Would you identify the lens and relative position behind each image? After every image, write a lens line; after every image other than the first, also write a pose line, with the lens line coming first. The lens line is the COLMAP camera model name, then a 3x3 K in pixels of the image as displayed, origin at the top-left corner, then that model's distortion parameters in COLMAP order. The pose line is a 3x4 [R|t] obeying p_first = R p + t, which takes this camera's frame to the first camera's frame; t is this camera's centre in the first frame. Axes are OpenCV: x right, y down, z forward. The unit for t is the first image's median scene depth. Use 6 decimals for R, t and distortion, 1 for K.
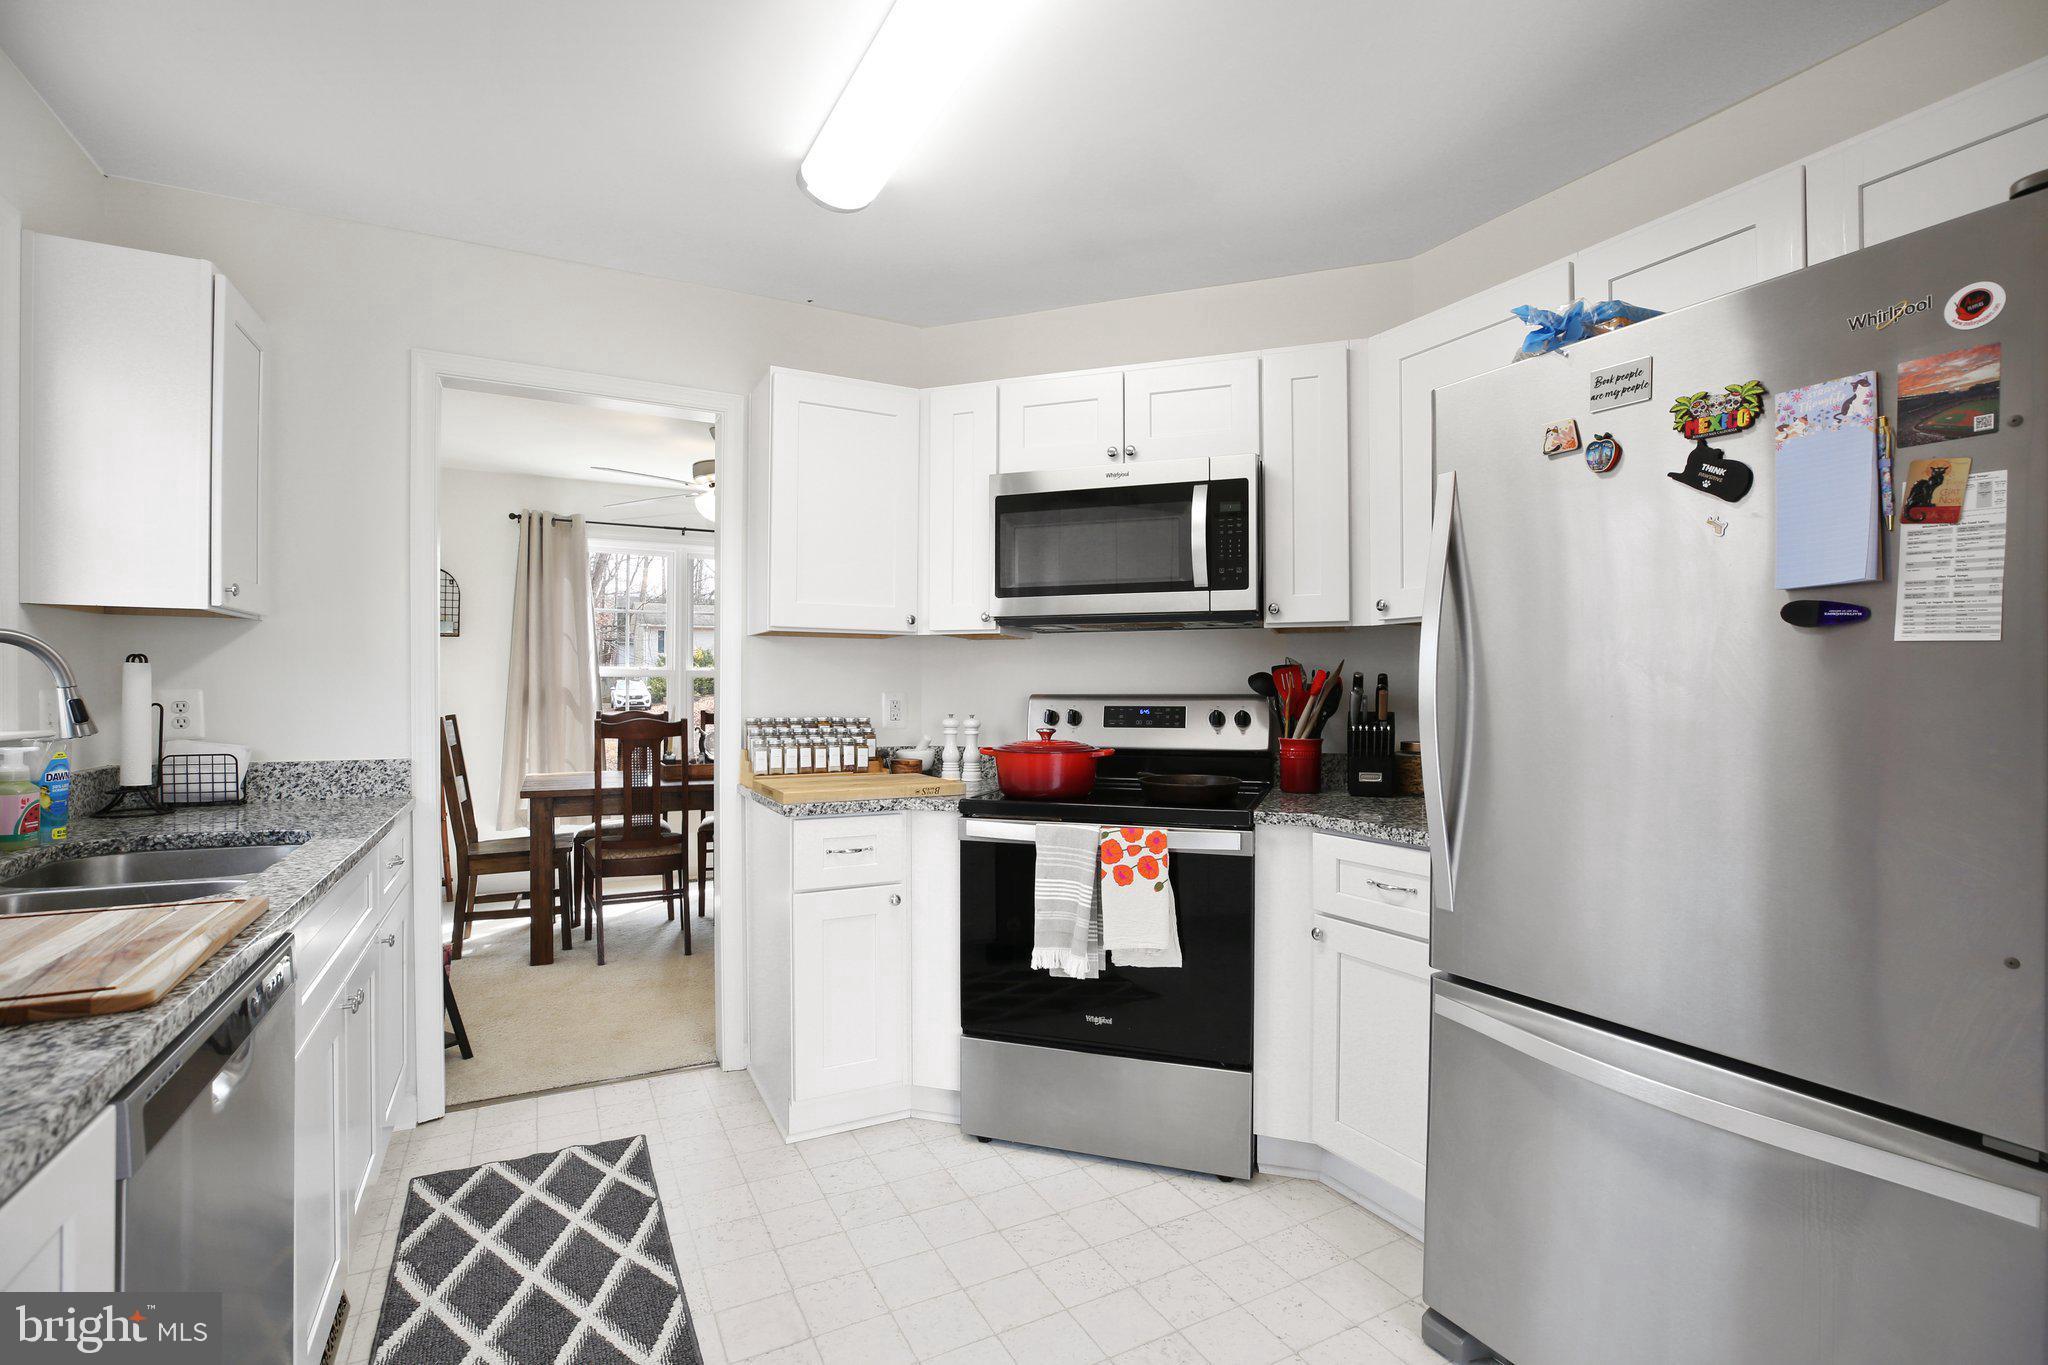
lens RADIAL K [[939.3, 0, 1028.0], [0, 939.3, 695.7], [0, 0, 1]] dist [-0.027126, 0.009461]
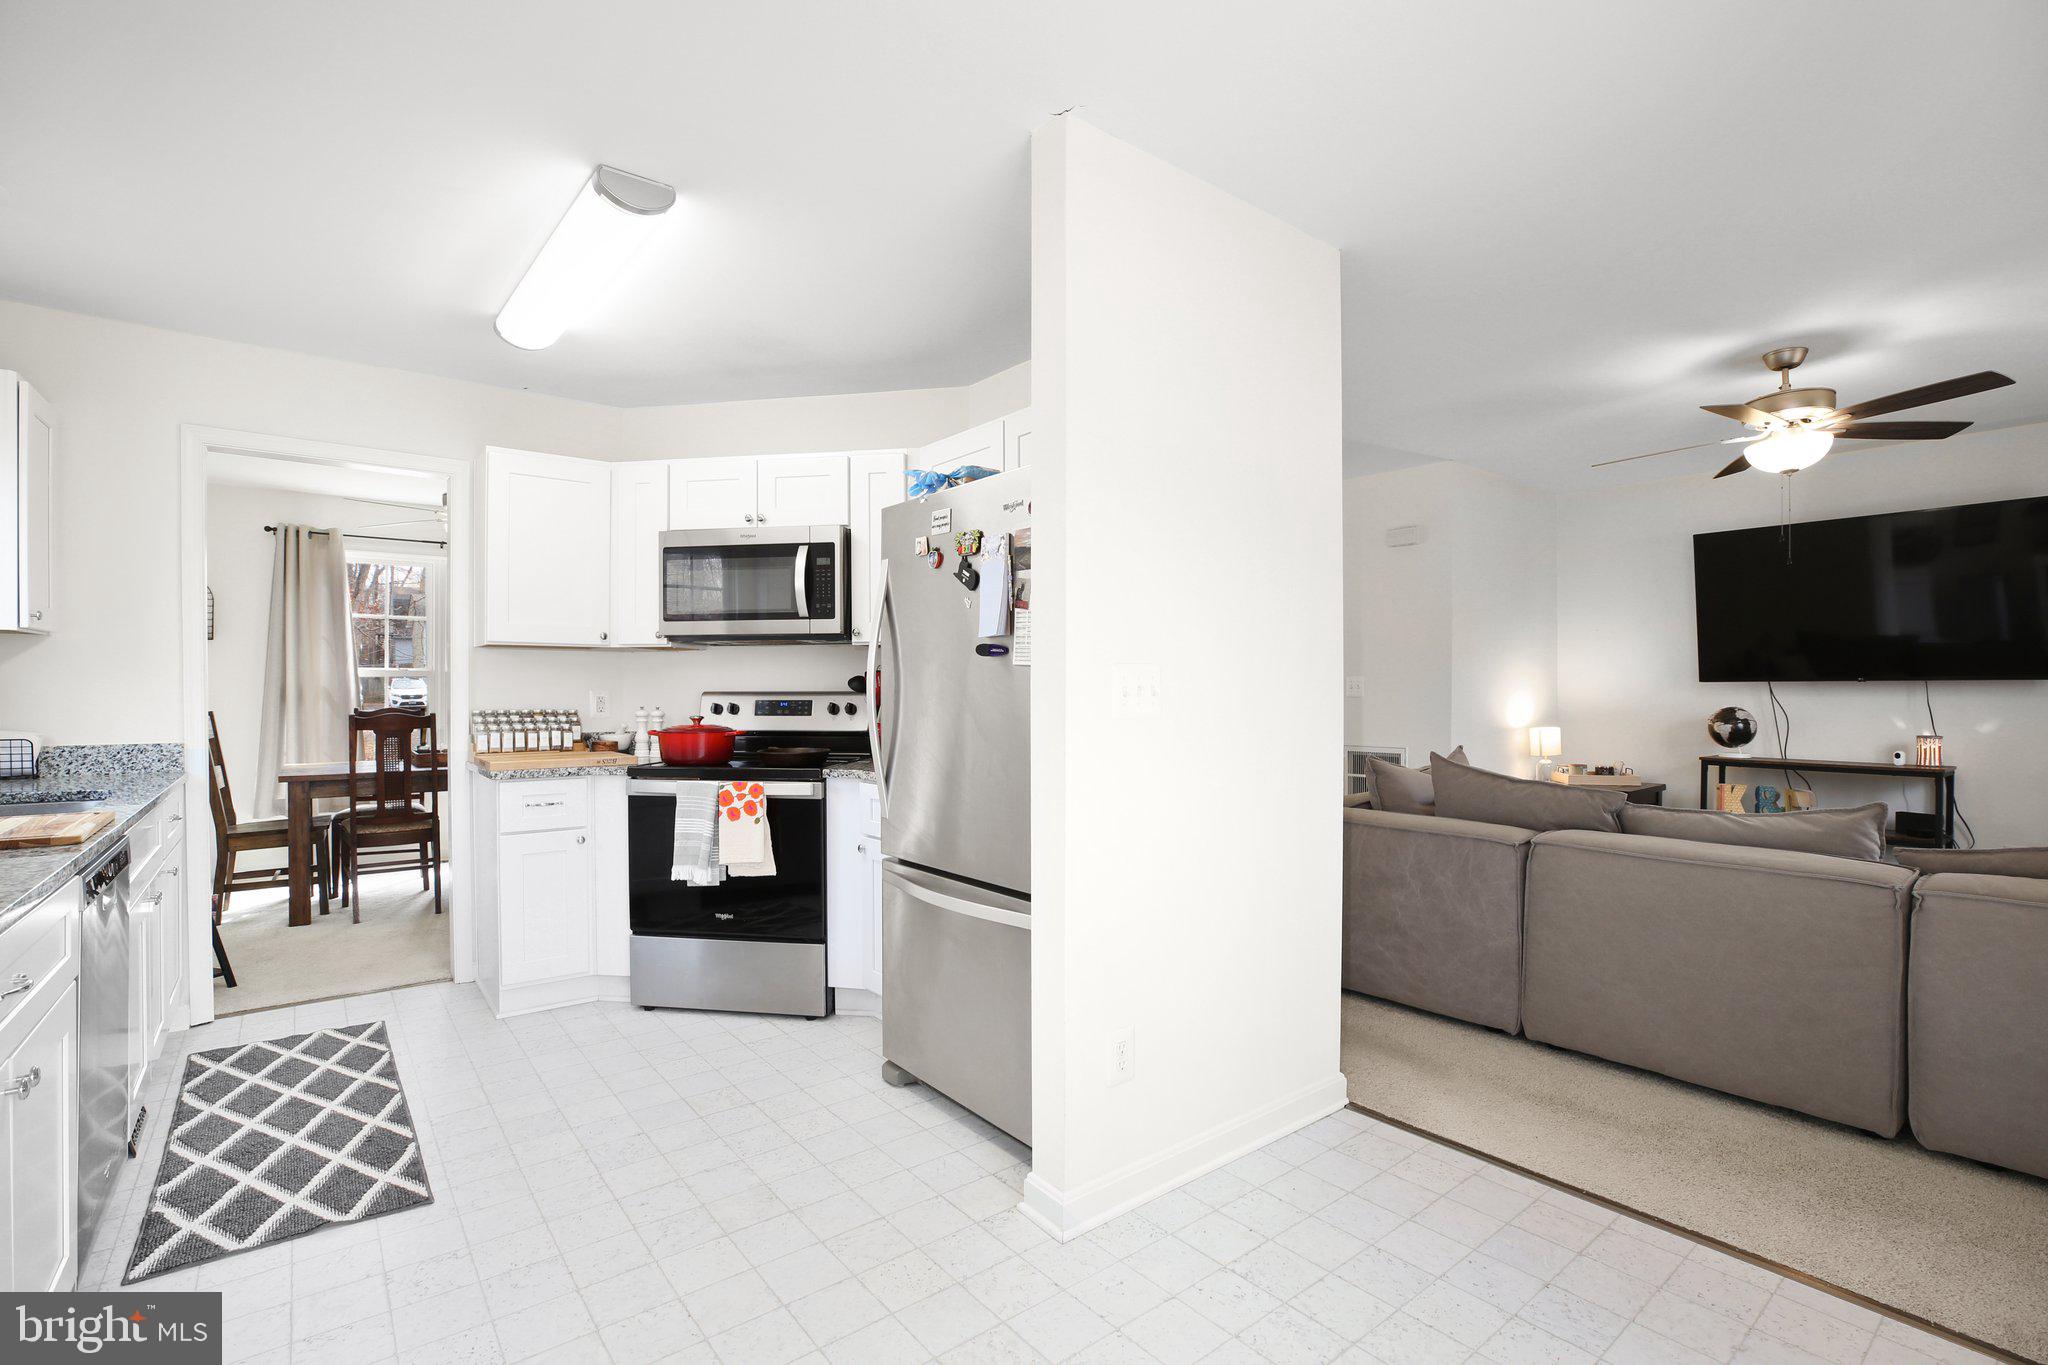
lens RADIAL K [[939.3, 0, 1017.9], [0, 939.3, 698.2], [0, 0, 1]] dist [-0.027126, 0.009461]
pose [[0.984316, -0.003366, 0.176381, 0.257465], [0.002687, 0.999988, 0.004087, 0.004261], [-0.176393, -0.003549, 0.984313, -0.481984]]
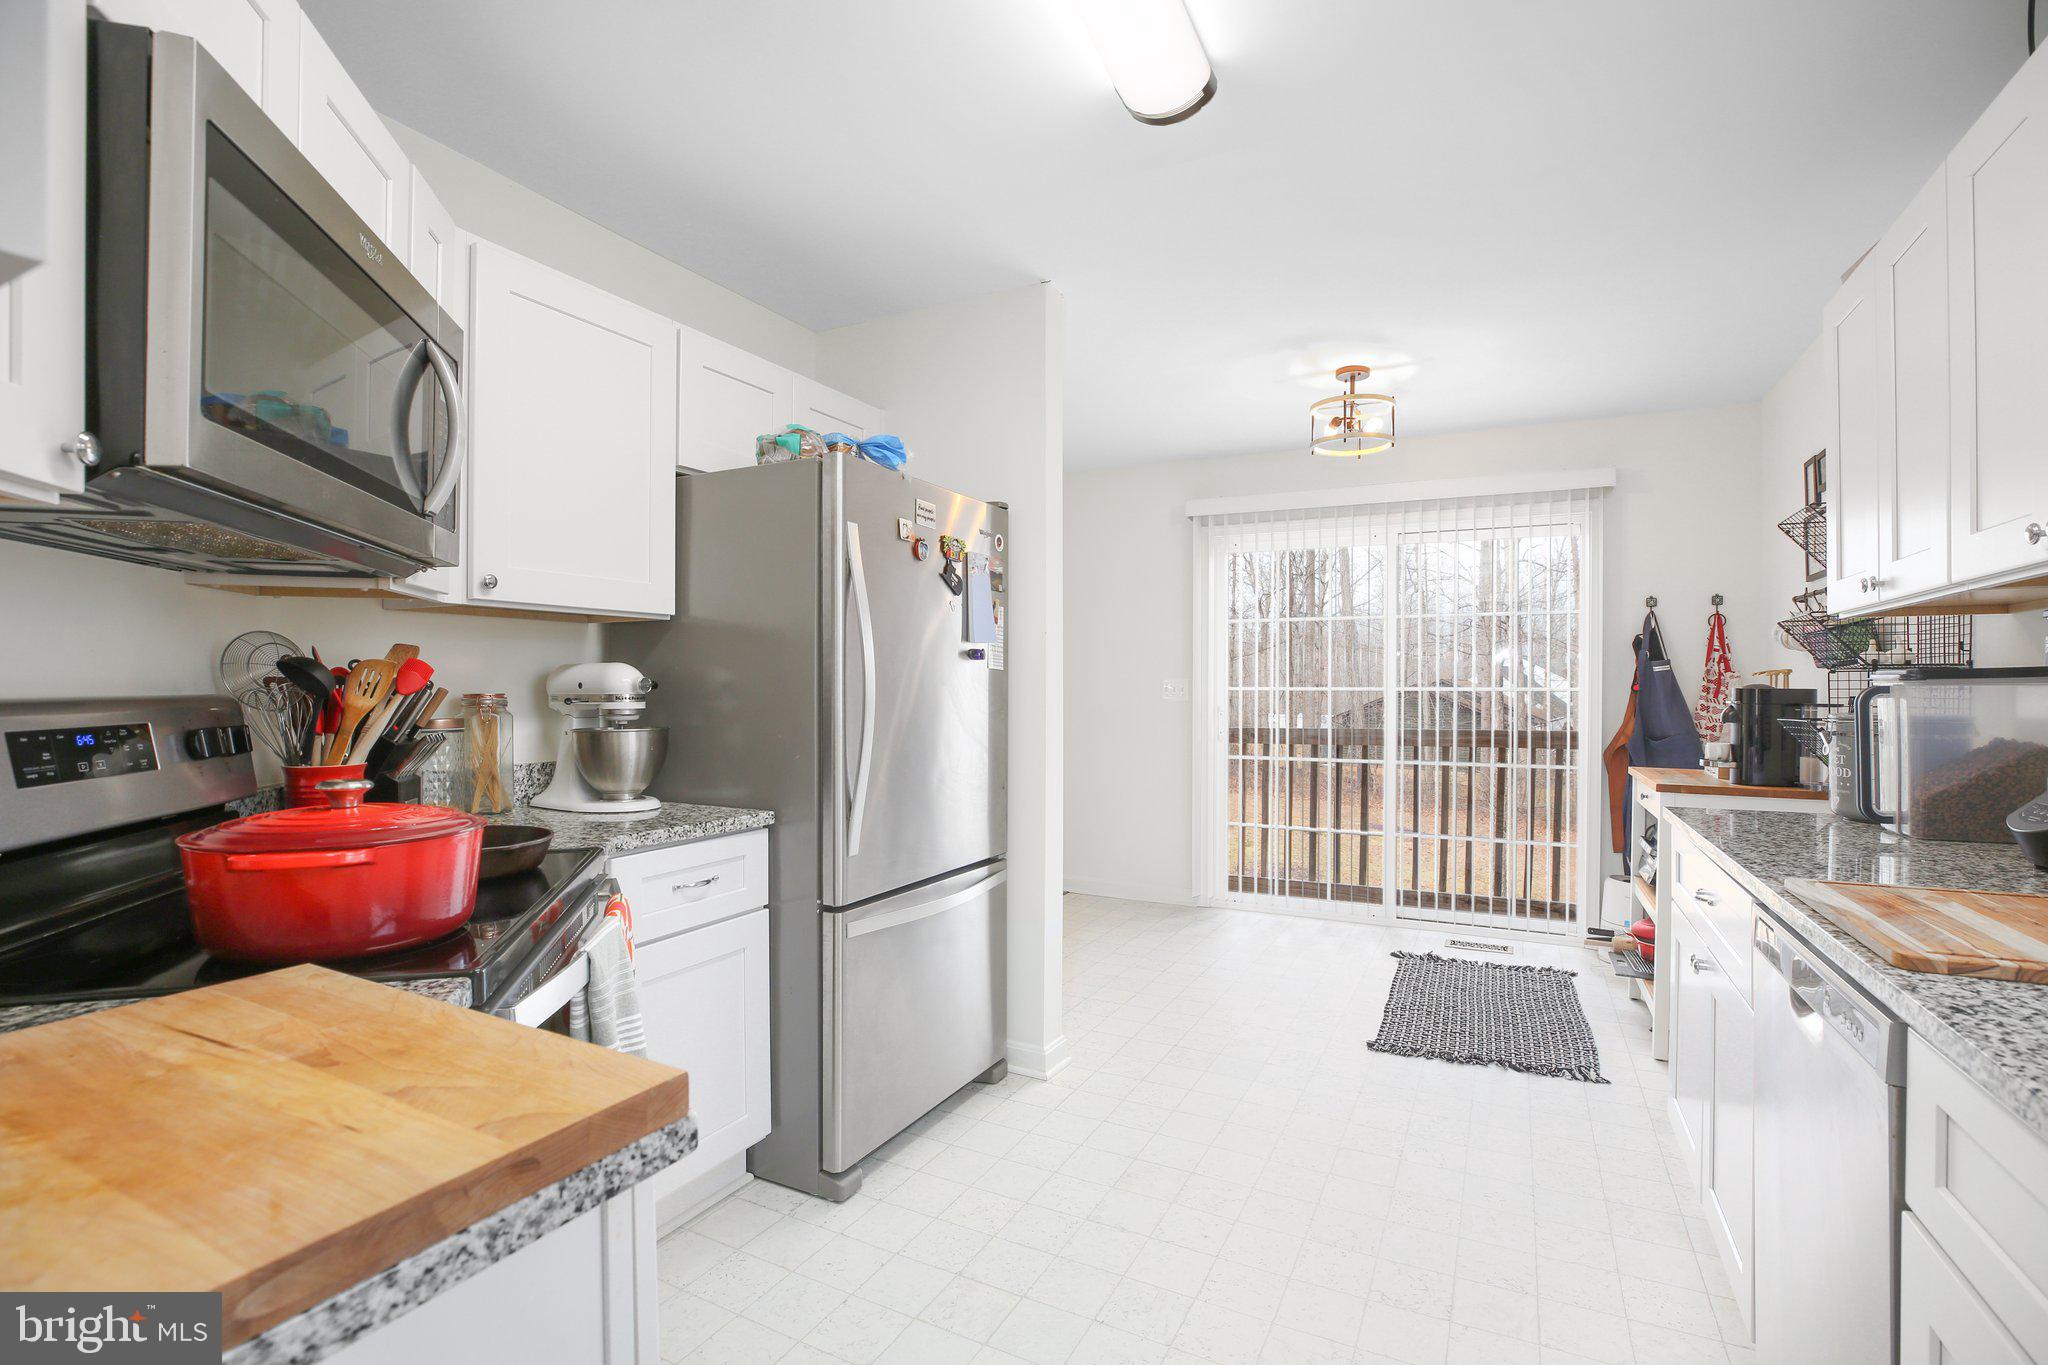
lens RADIAL K [[939.3, 0, 1019.5], [0, 939.3, 689.4], [0, 0, 1]] dist [-0.027126, 0.009461]
pose [[-0.562836, -0.007111, 0.826538, -0.520360], [0.000014, 0.999963, 0.008613, -0.010798], [-0.826568, 0.004860, -0.562815, 1.036036]]
